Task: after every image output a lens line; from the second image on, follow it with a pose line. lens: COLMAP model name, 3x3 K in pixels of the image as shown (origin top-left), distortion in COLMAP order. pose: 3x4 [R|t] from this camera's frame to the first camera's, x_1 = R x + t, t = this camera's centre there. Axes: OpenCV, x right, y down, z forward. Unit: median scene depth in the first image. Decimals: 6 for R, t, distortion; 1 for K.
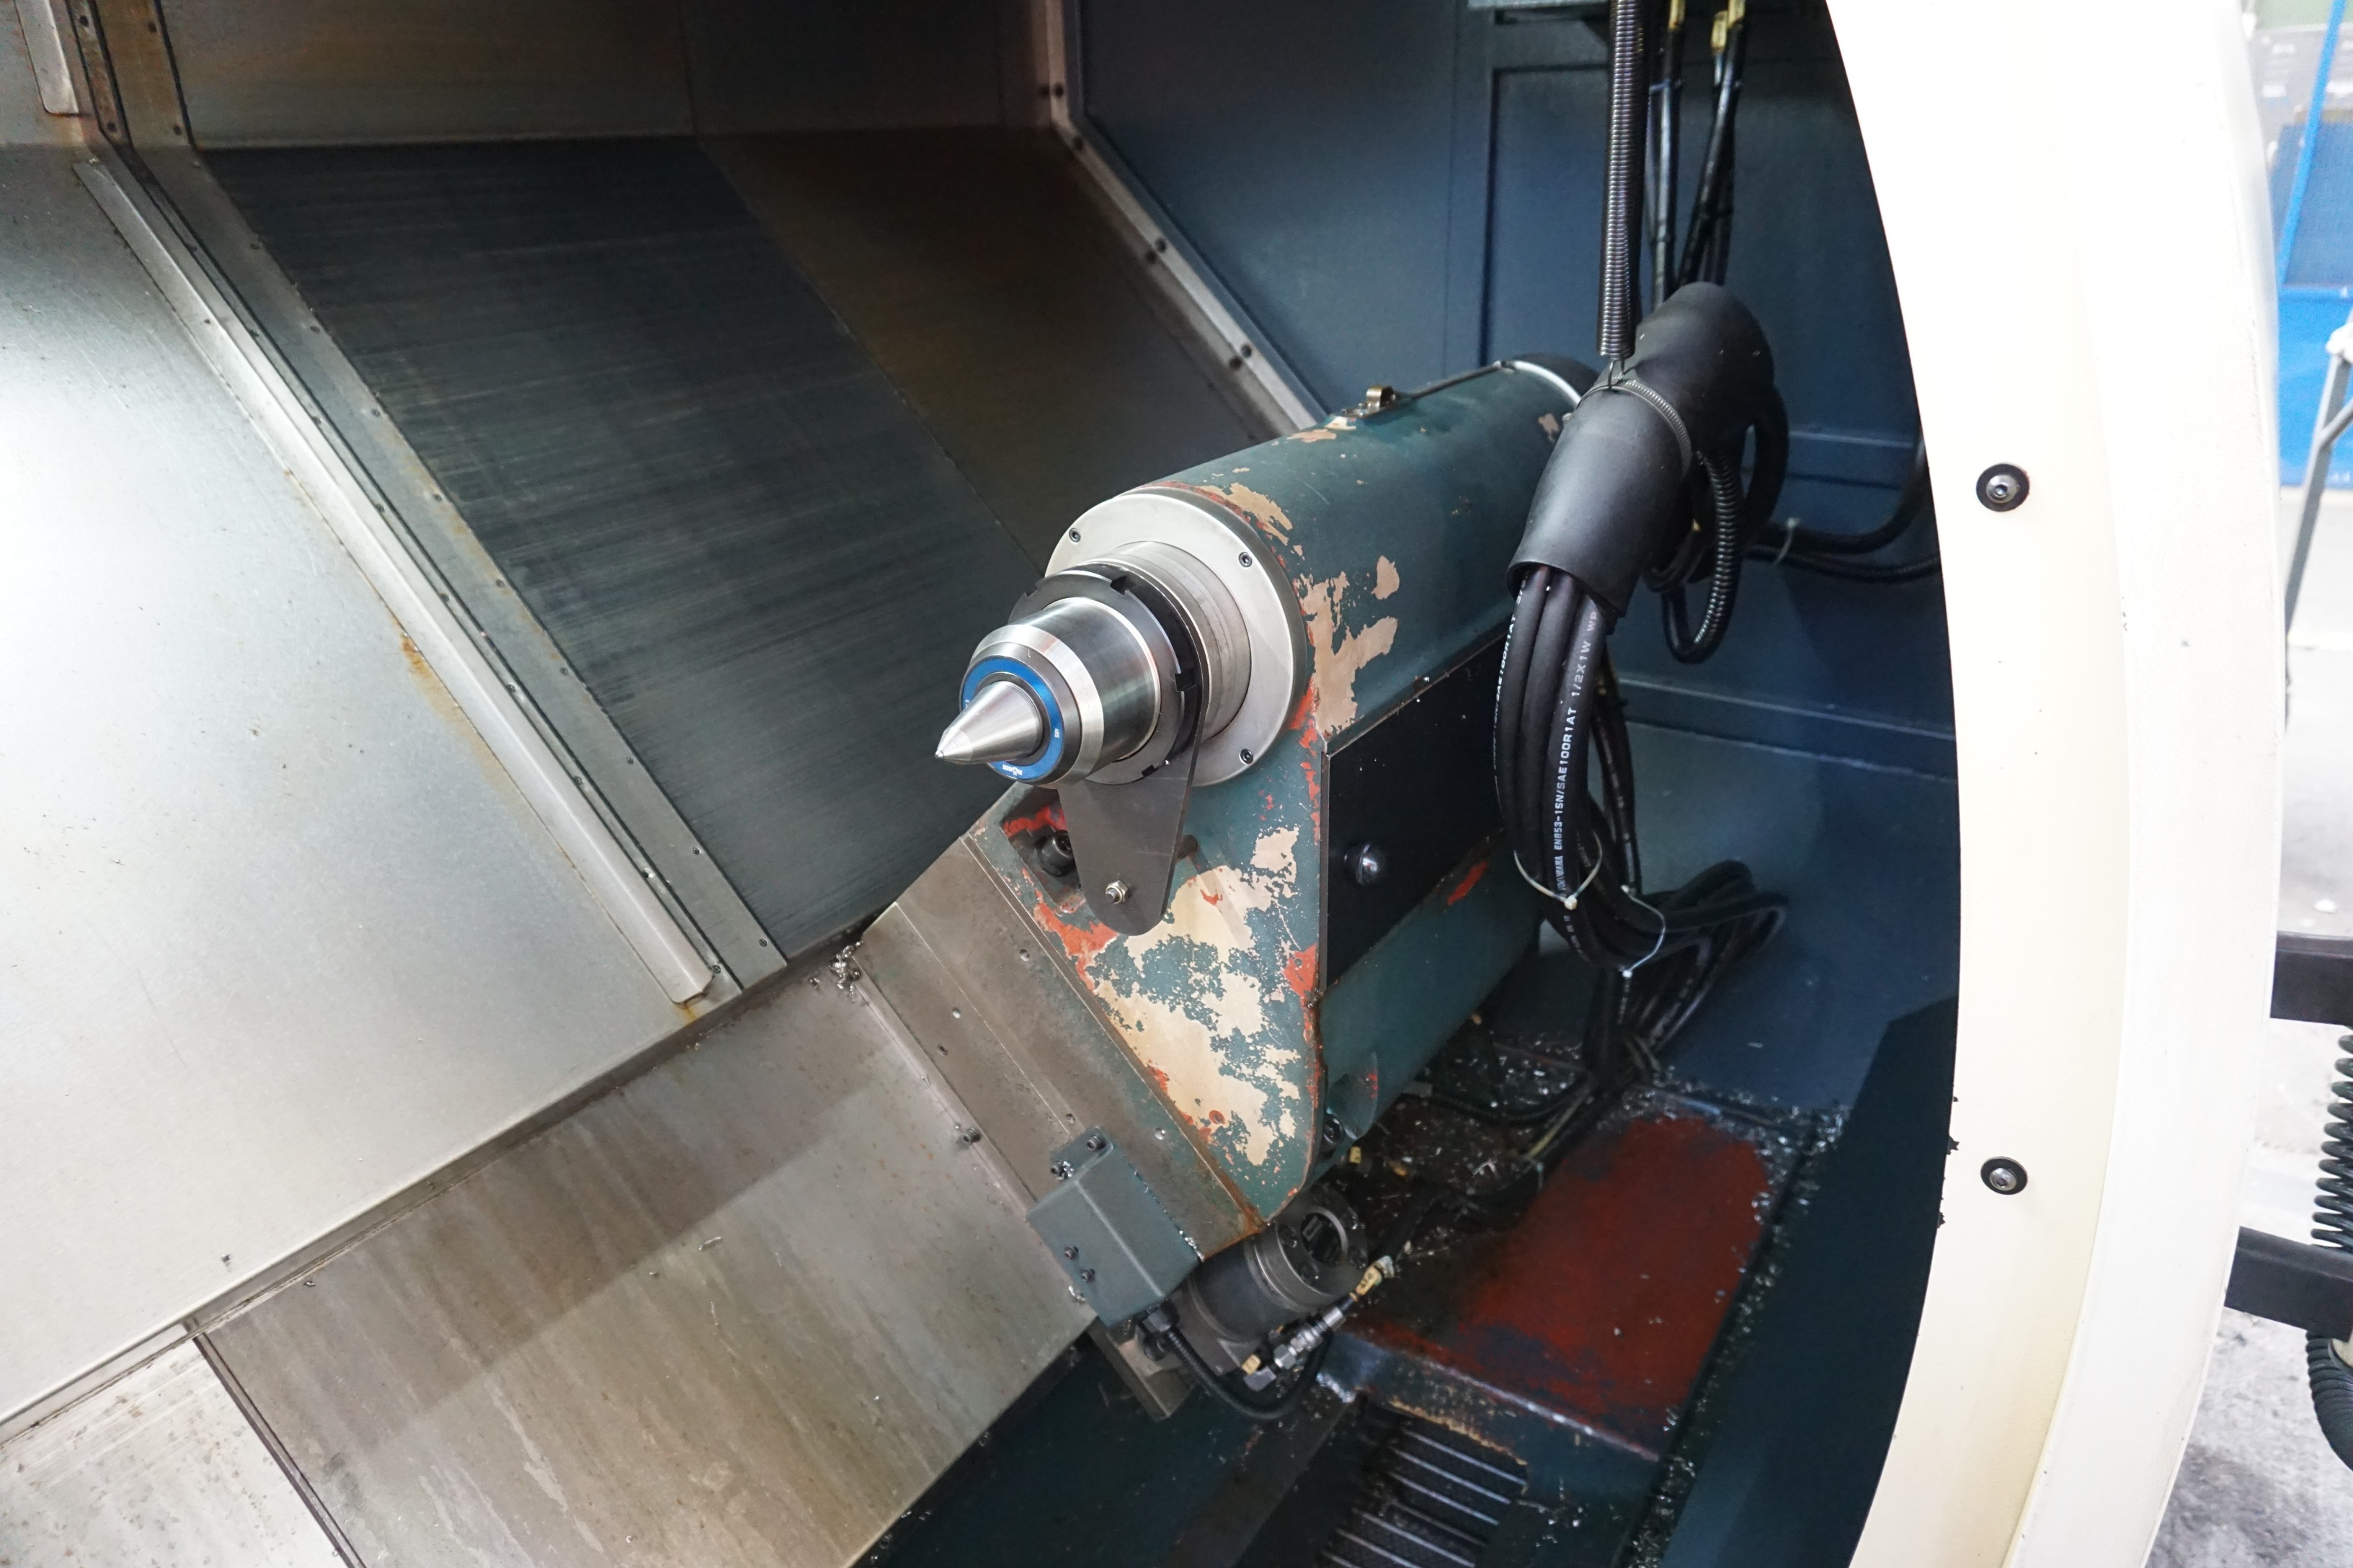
lens RADIAL K [[1594.5, 0, 1193.8], [0, 1594.5, 799.5], [0, 0, 1]] dist [-0.038328, 0.027285]
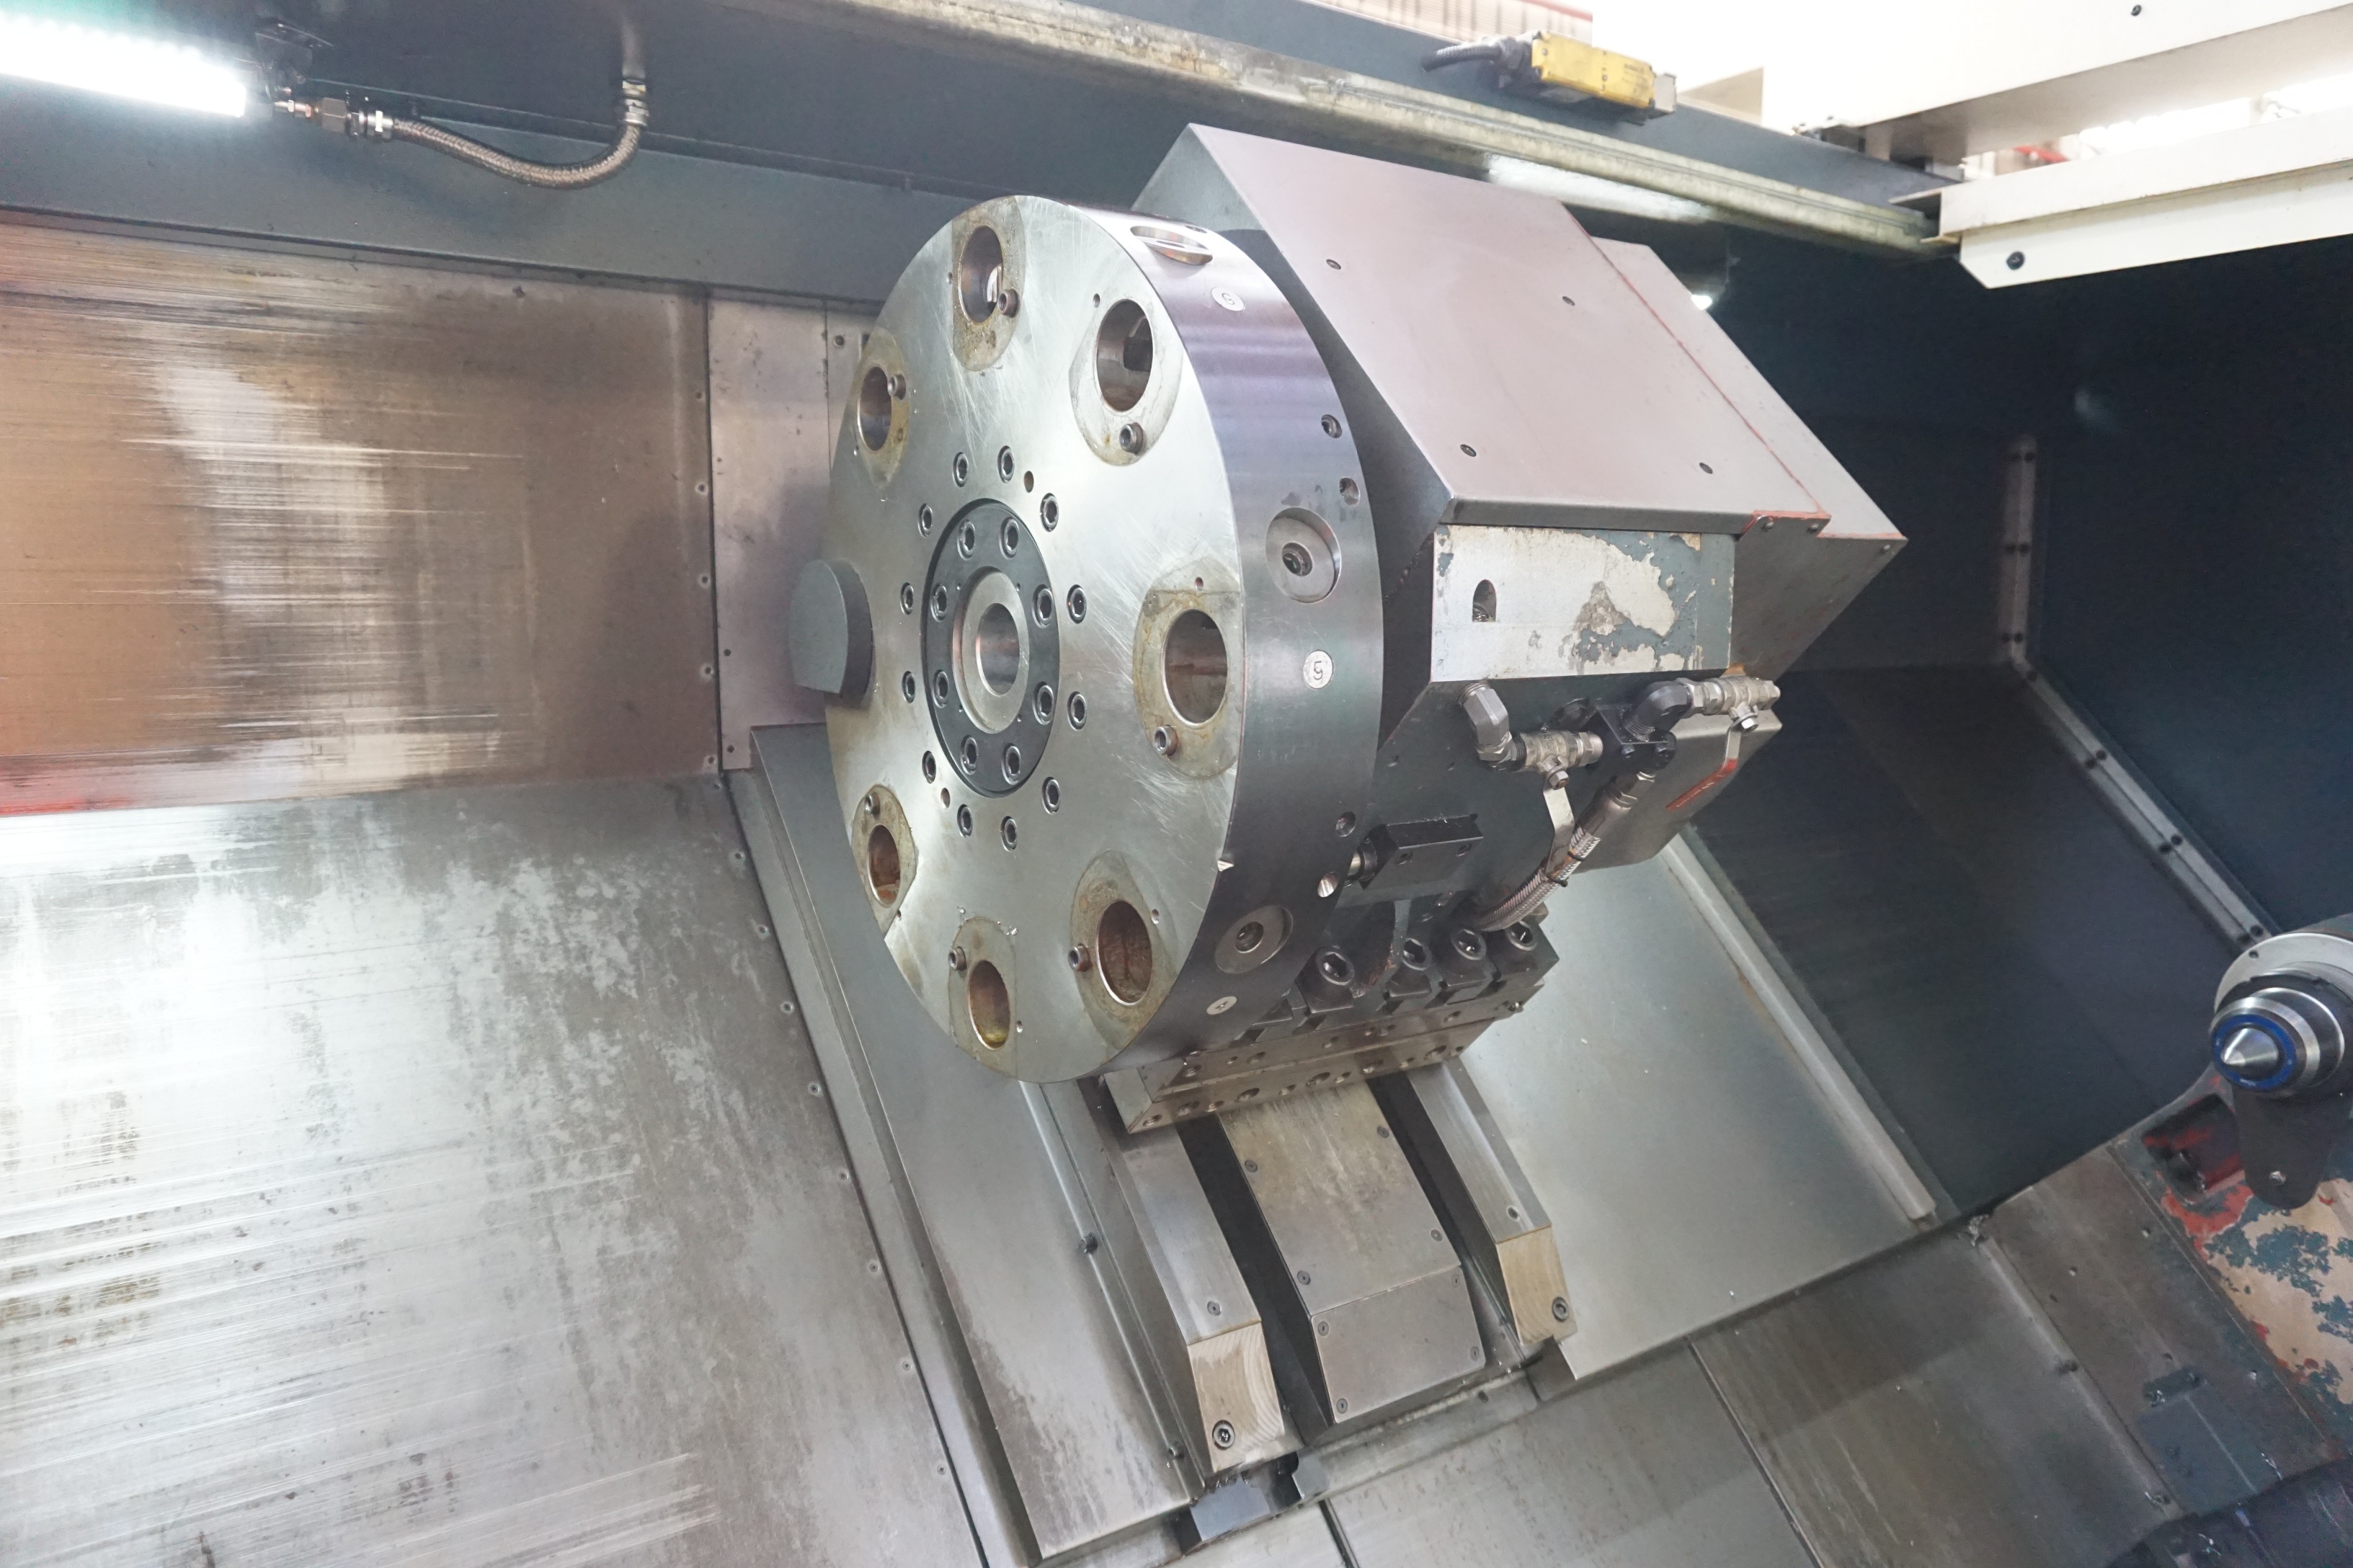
lens RADIAL K [[1594.5, 0, 1216.6], [0, 1594.5, 788.3], [0, 0, 1]] dist [-0.038328, 0.027285]
pose [[0.925849, 0.073056, -0.370764, -0.410190], [-0.171541, 0.955473, -0.240093, 0.212355], [0.336715, 0.285892, 0.897156, -0.754826]]
